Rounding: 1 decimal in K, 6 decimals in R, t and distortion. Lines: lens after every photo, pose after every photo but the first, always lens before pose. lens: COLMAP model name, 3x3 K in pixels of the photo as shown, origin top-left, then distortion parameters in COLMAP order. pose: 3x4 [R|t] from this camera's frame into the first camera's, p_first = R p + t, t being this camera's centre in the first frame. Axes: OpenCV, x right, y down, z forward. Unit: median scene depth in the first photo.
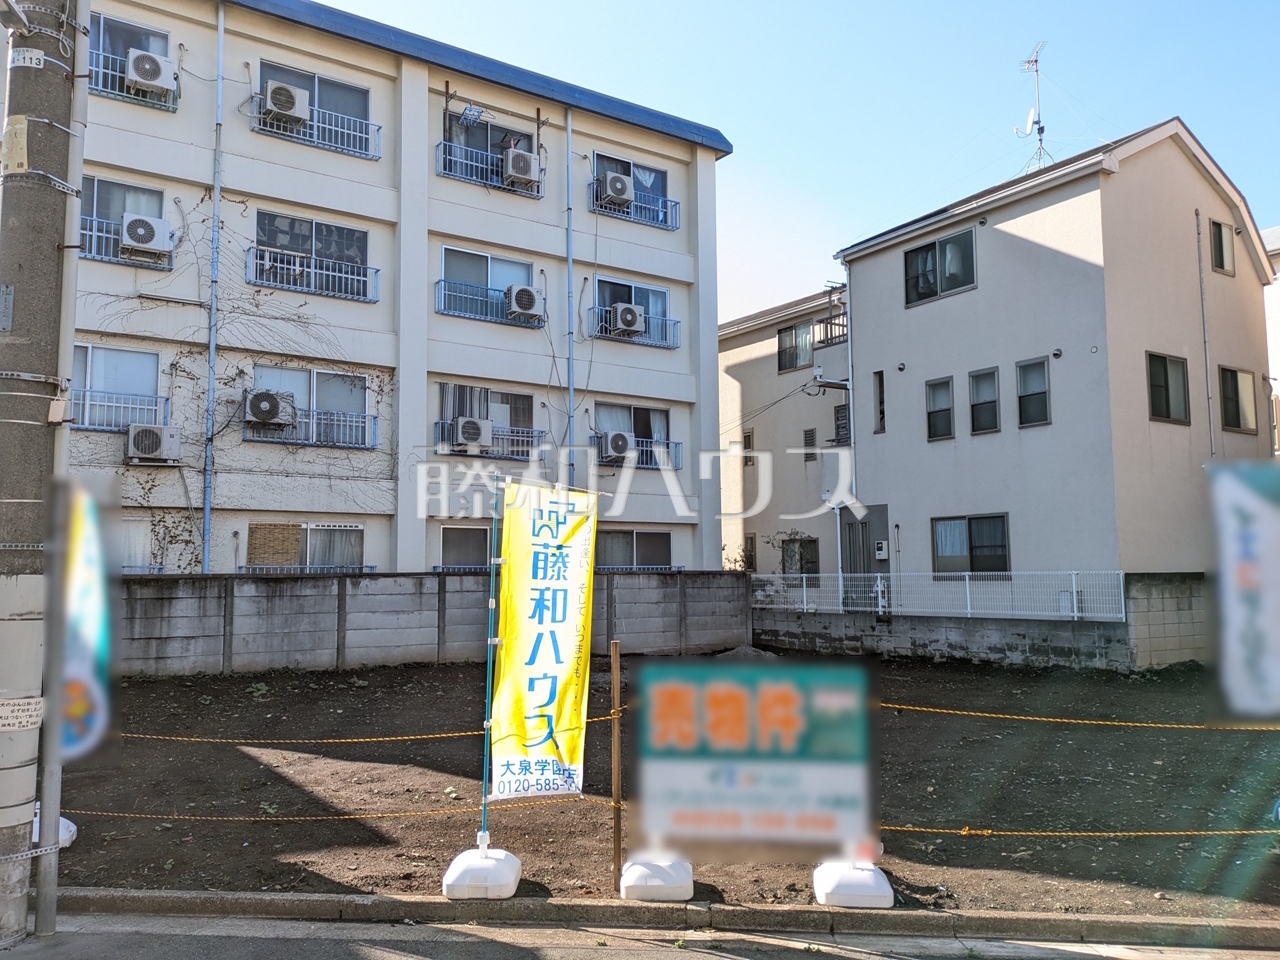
lens RADIAL K [[1020.9, 0, 622.1], [0, 1020.9, 483.6], [0, 0, 1]] dist [0.078368, -0.091302]
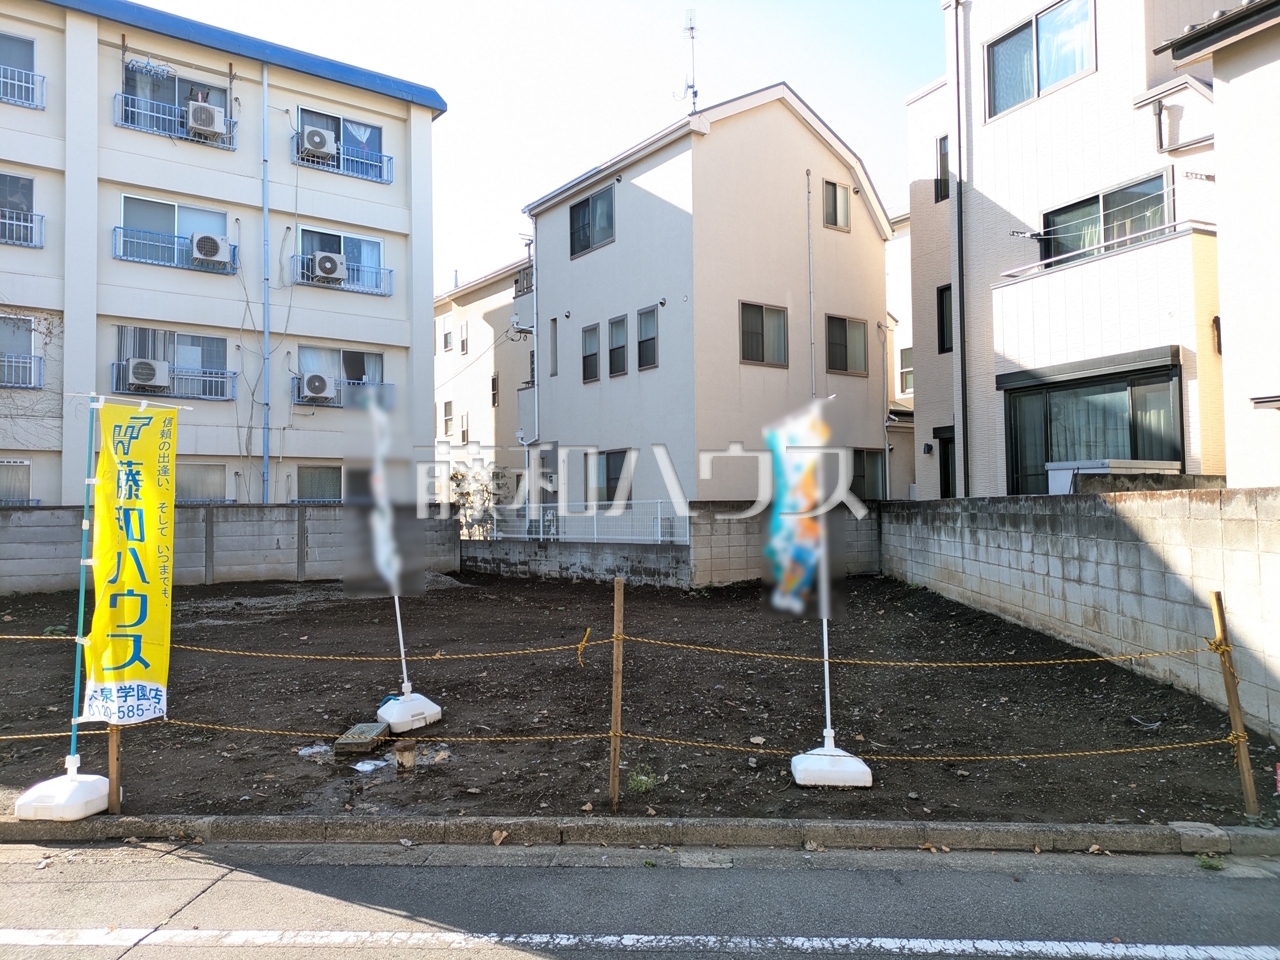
lens RADIAL K [[933.9, 0, 630.7], [0, 933.9, 471.0], [0, 0, 1]] dist [0.063732, -0.051348]
pose [[0.999251, -0.003352, 0.038549, 0.327197], [0.001509, 0.998858, 0.047751, 0.005211], [-0.038665, -0.047657, 0.998115, 0.001673]]
